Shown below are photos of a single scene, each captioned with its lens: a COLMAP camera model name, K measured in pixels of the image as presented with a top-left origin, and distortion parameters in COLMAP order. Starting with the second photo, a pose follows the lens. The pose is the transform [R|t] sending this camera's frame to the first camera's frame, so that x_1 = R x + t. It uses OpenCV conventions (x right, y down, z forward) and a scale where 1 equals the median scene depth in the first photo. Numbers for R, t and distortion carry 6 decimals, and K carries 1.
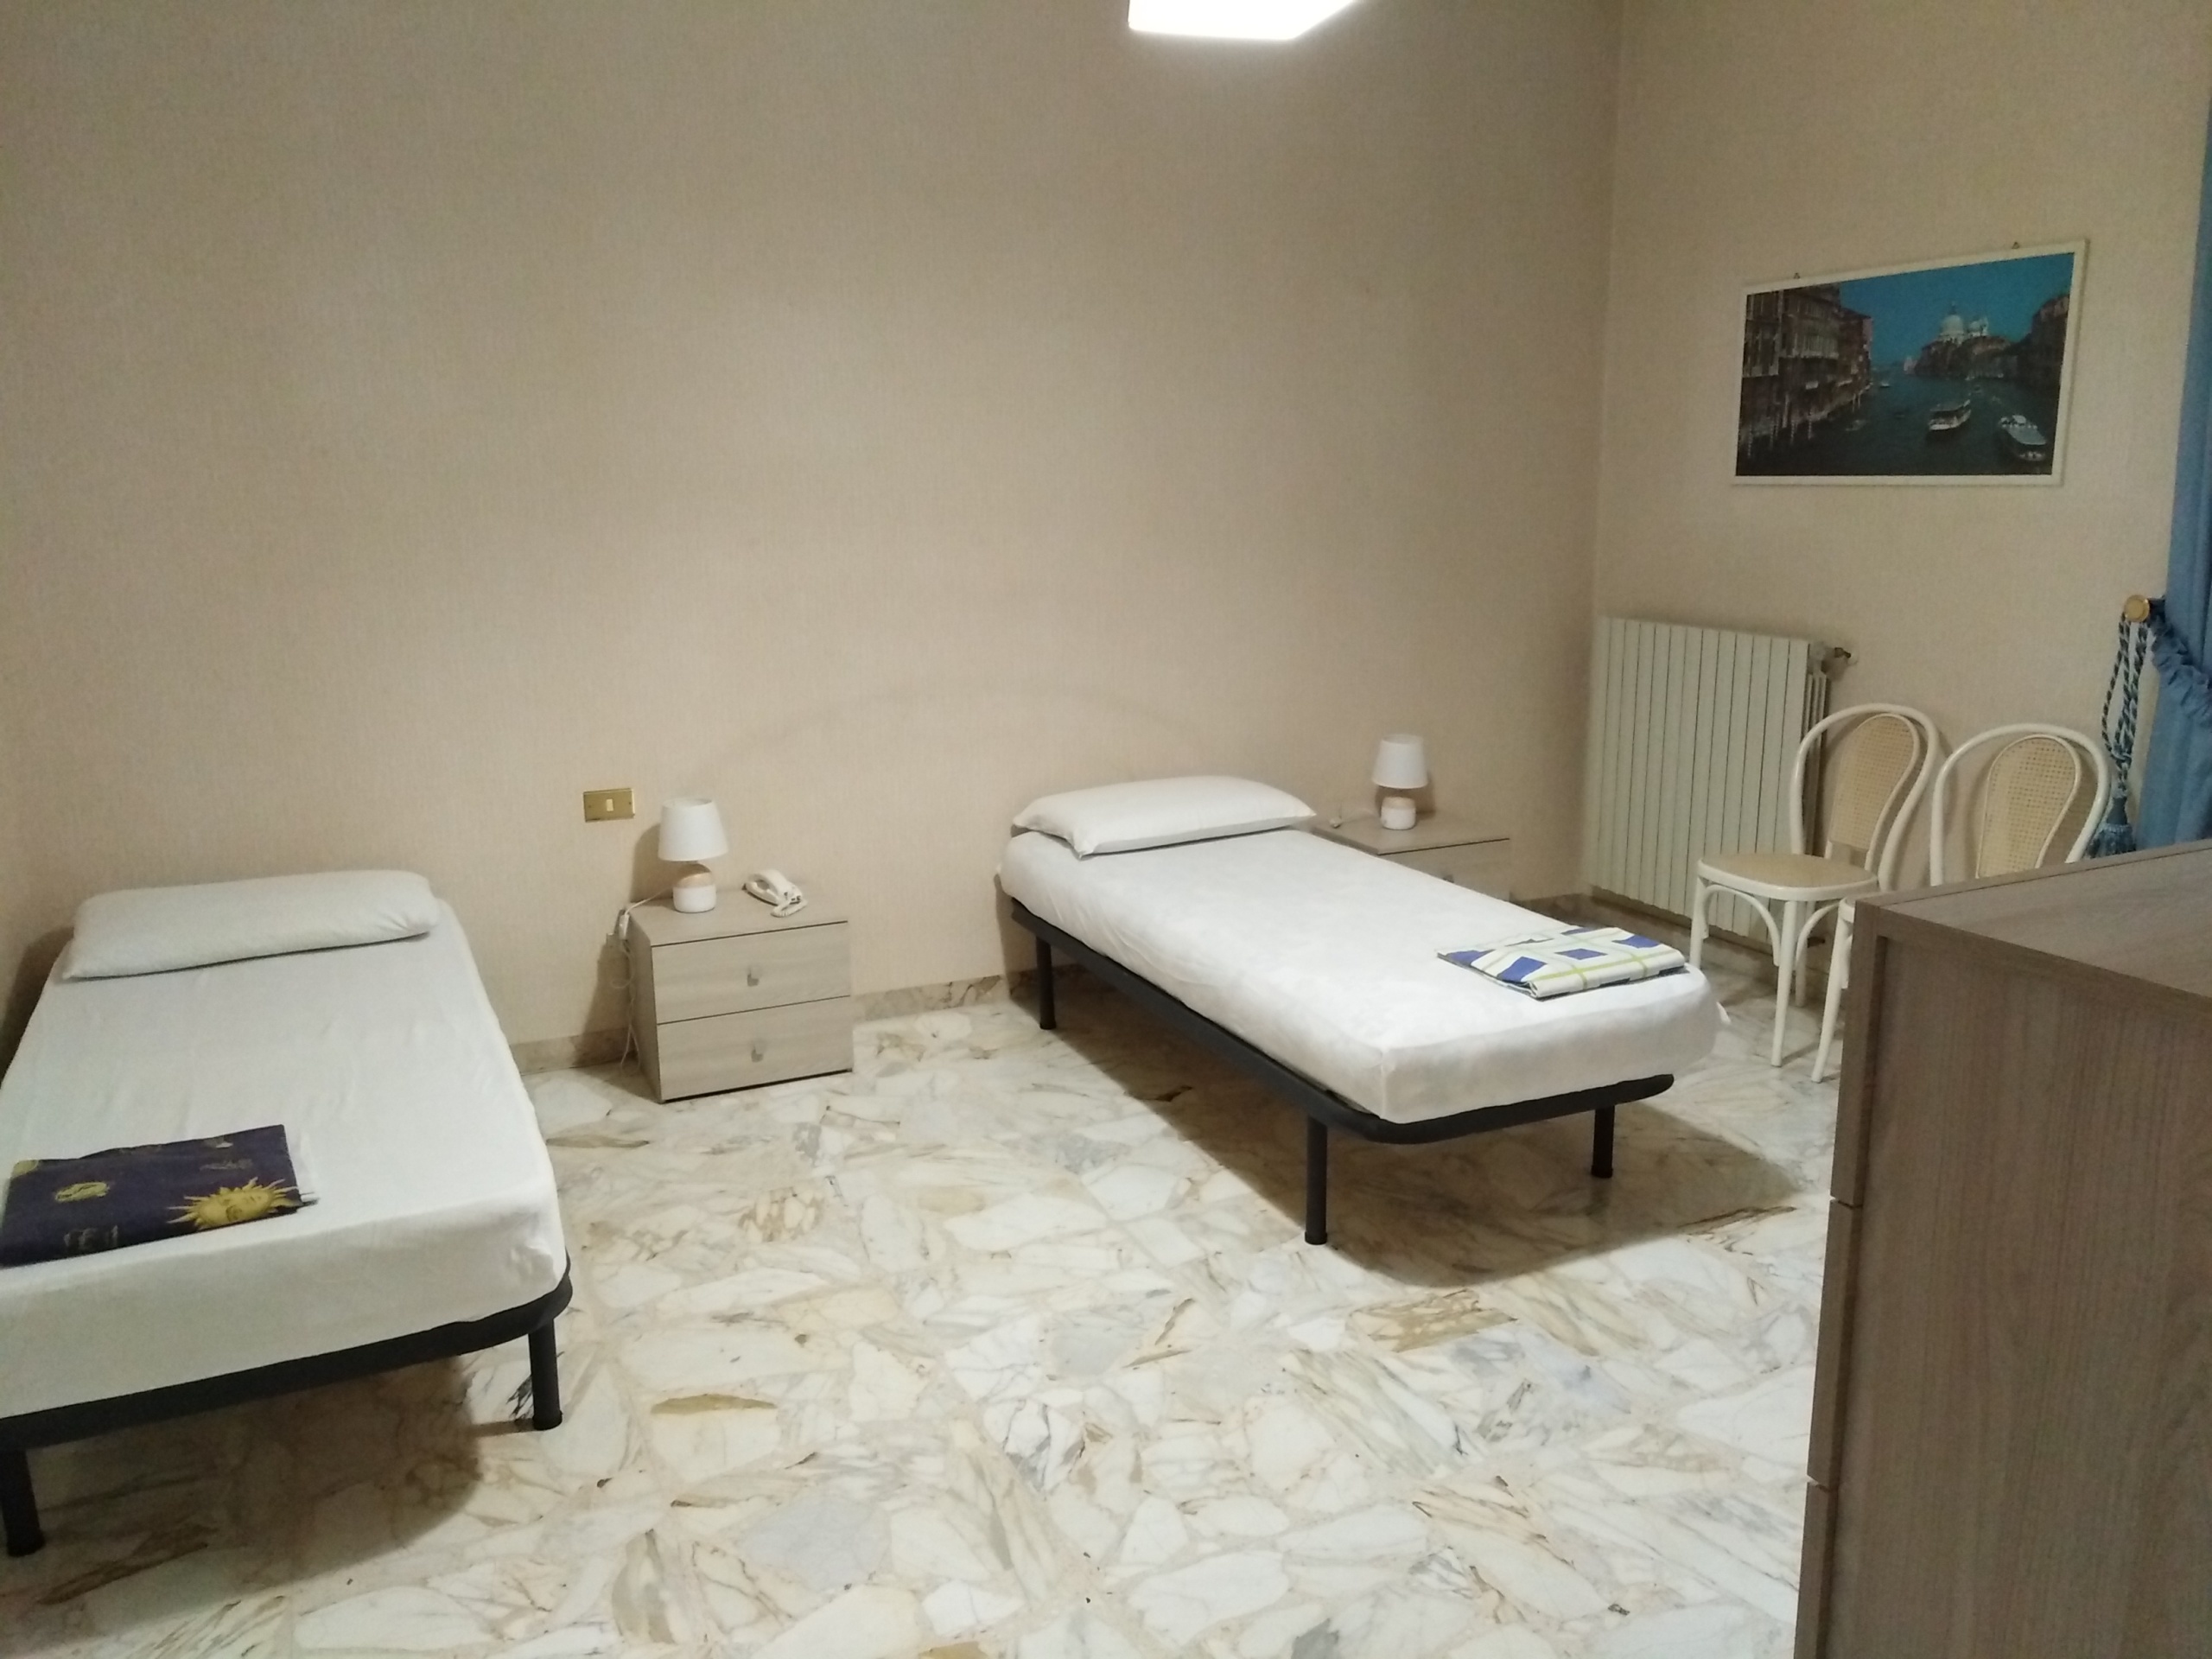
lens RADIAL K [[1677.7, 0, 1110.9], [0, 1677.7, 826.2], [0, 0, 1]] dist [0.004282, 0.003157]
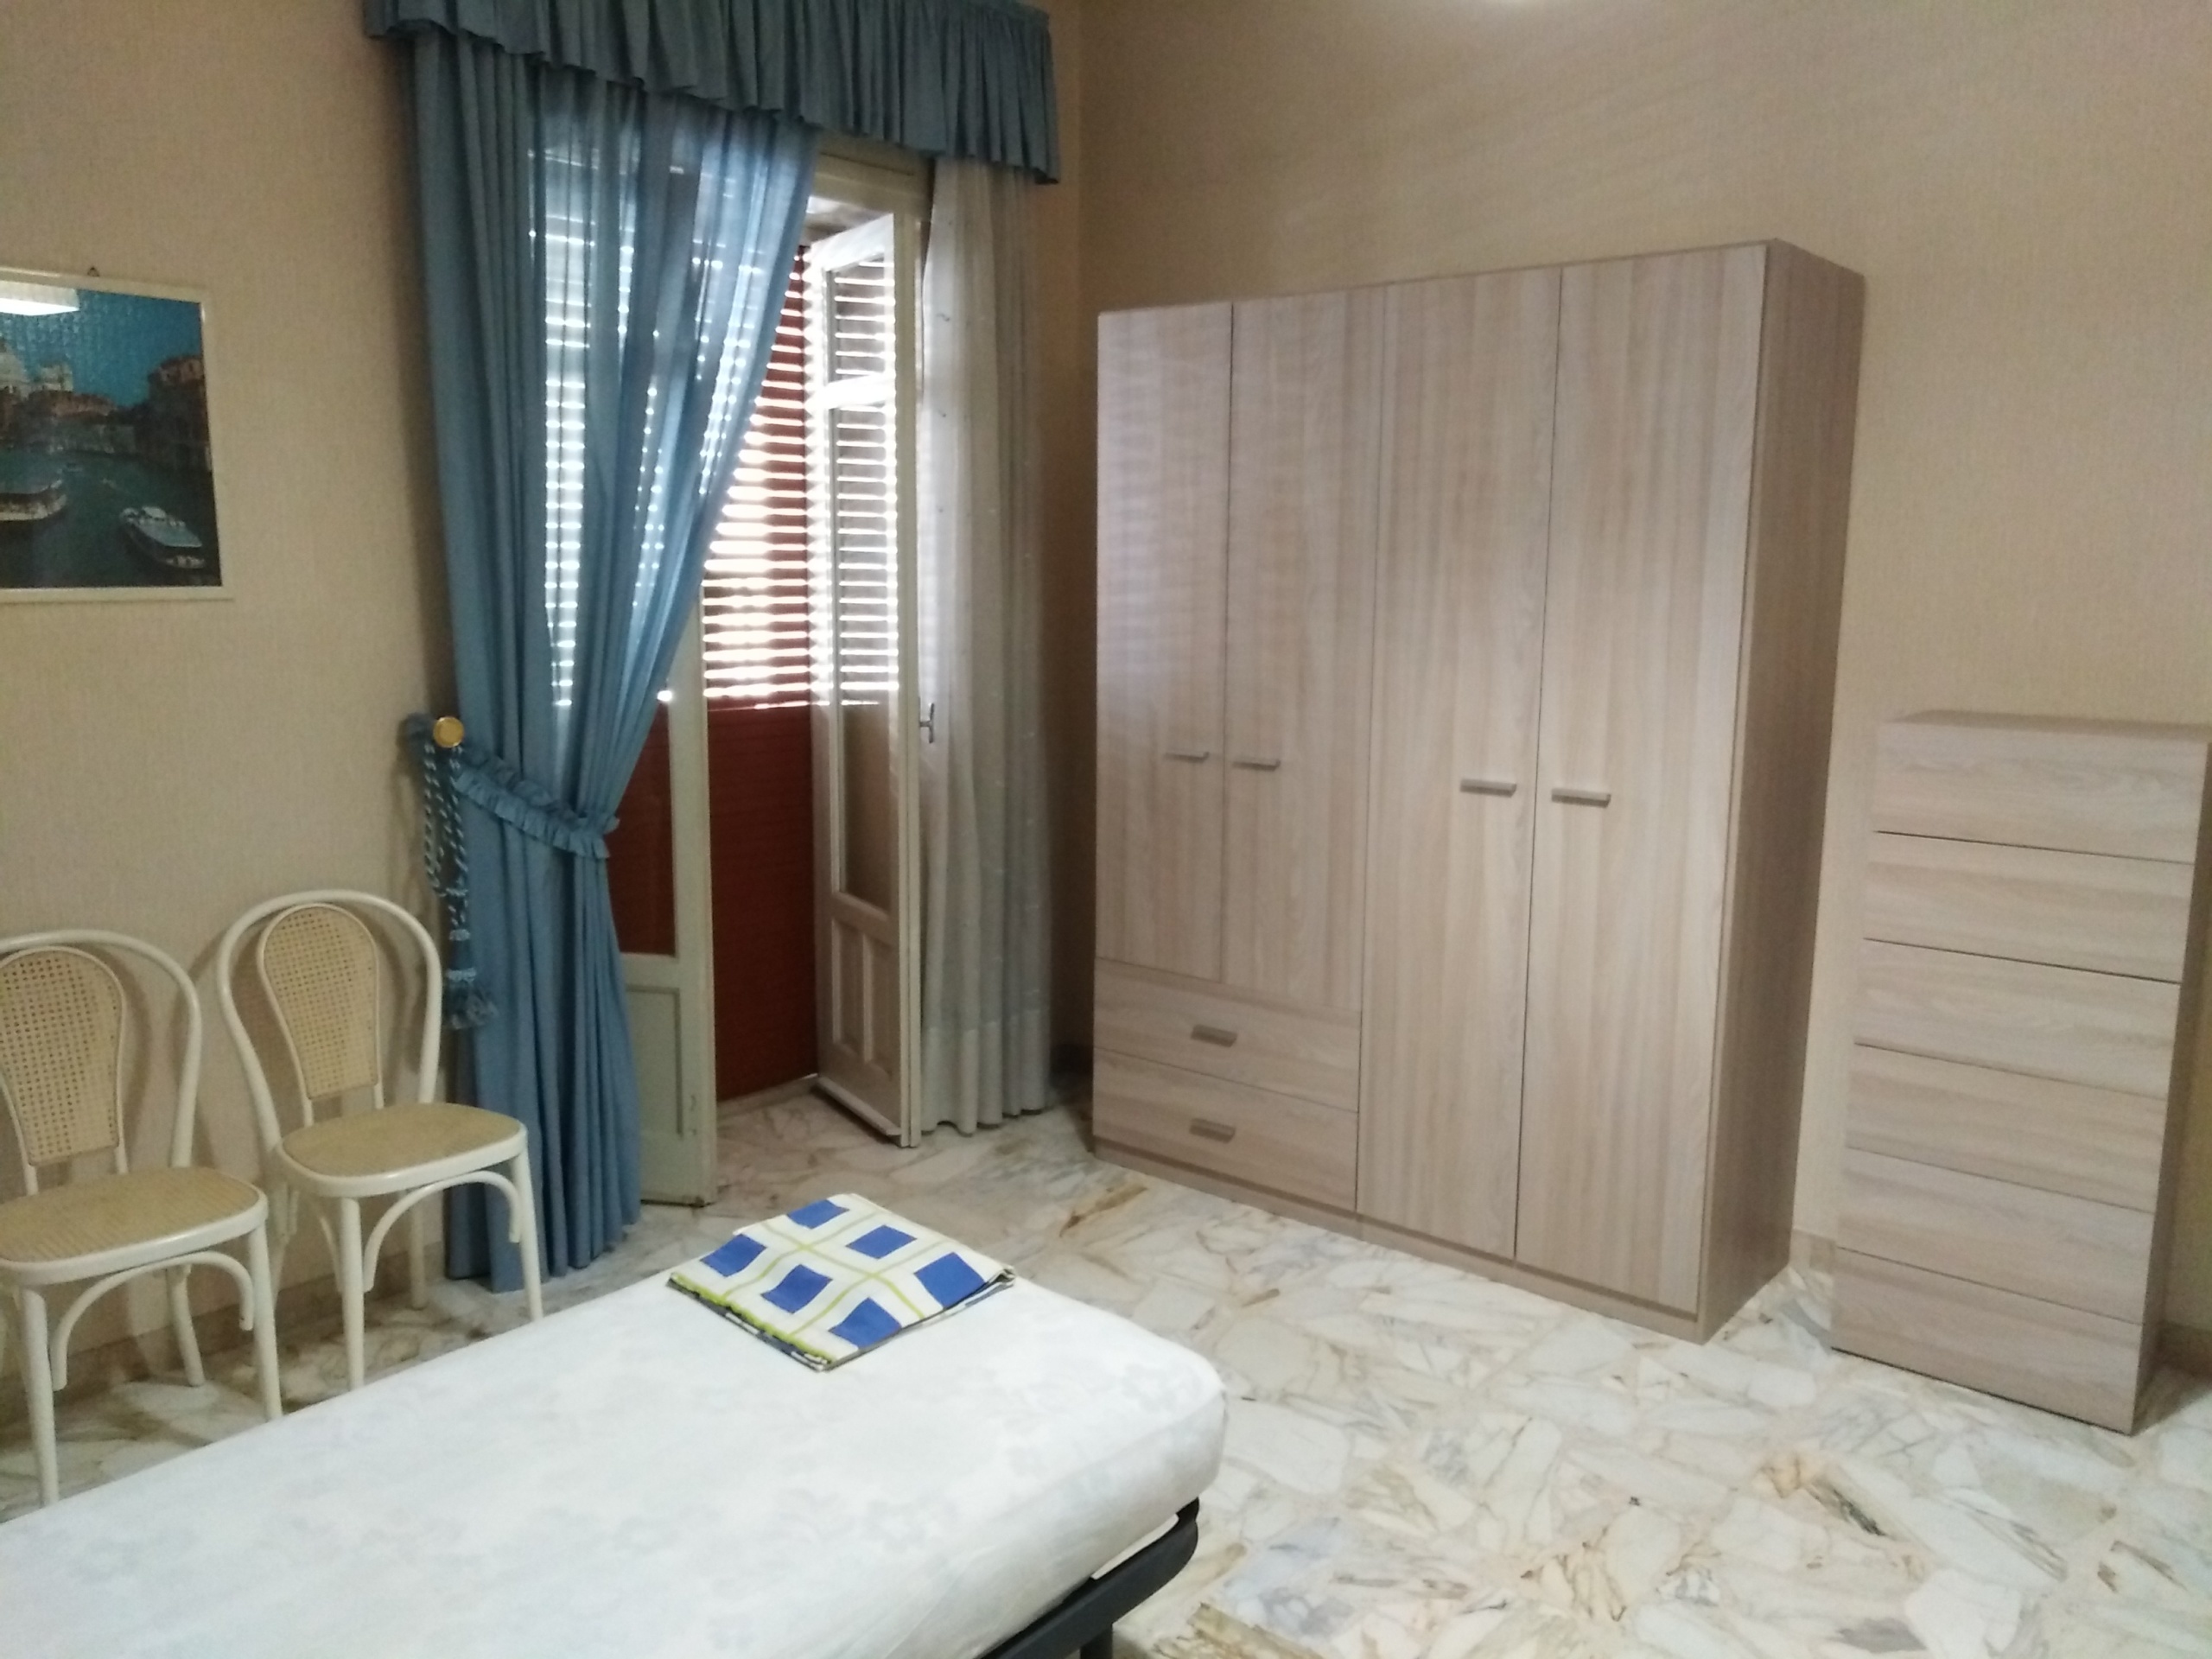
lens RADIAL K [[1677.7, 0, 1112.7], [0, 1677.7, 827.7], [0, 0, 1]] dist [0.004282, 0.003157]
pose [[-0.417681, -0.140703, 0.897633, -0.326880], [0.186904, 0.953503, 0.236430, -0.209000], [-0.889162, 0.266523, -0.371962, 0.951906]]
